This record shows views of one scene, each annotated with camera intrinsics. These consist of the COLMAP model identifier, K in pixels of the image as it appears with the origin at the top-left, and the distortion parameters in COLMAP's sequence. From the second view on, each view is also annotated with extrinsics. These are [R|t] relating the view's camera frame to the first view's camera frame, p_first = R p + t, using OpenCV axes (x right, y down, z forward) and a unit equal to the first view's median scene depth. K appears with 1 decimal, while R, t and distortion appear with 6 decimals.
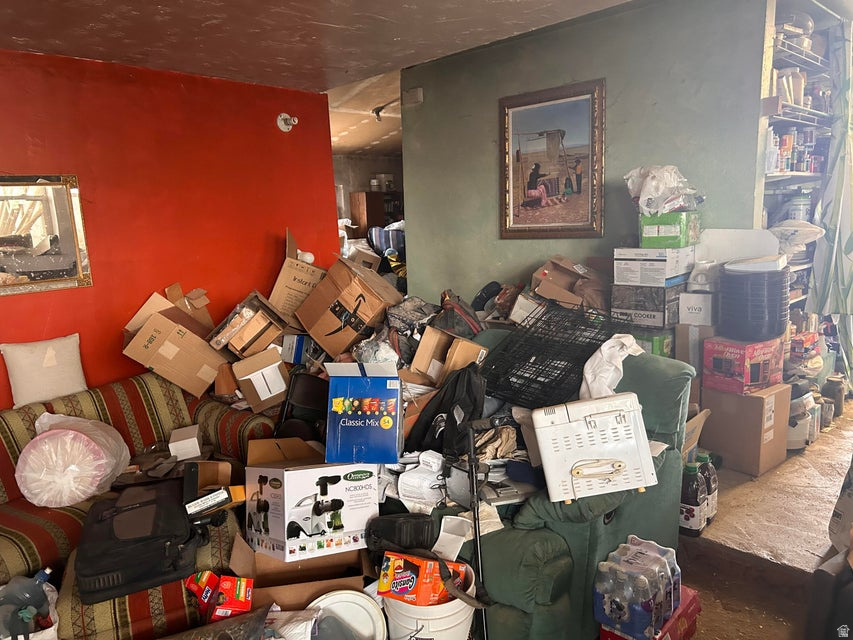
lens RADIAL K [[643.7, 0, 429.2], [0, 643.7, 321.0], [0, 0, 1]] dist [0.047261, -0.055667]
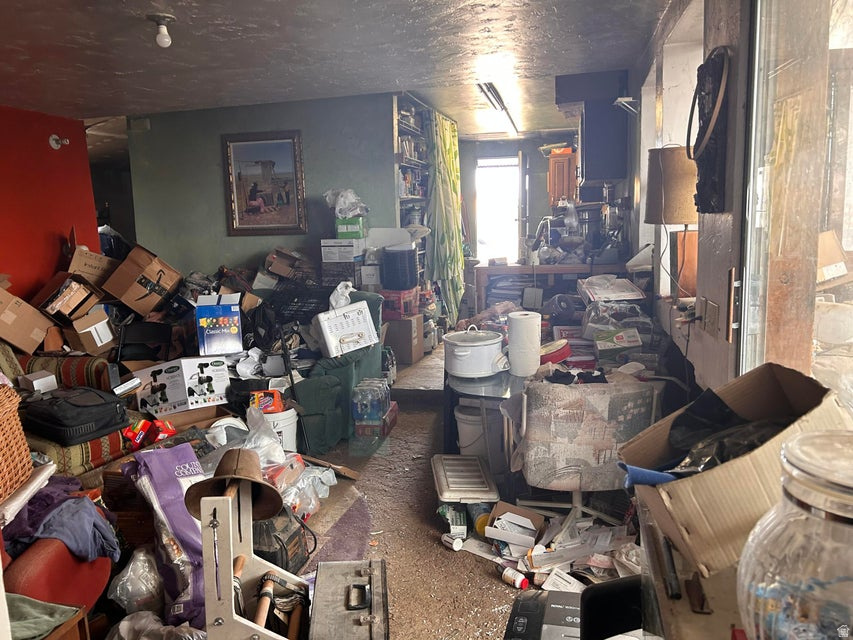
lens RADIAL K [[658.2, 0, 436.6], [0, 658.2, 314.4], [0, 0, 1]] dist [0.107179, -0.222958]
pose [[0.842852, -0.063925, 0.534335, -0.380454], [0.084057, 0.996371, -0.013389, 0.125552], [-0.531540, 0.056200, 0.845167, -0.553345]]
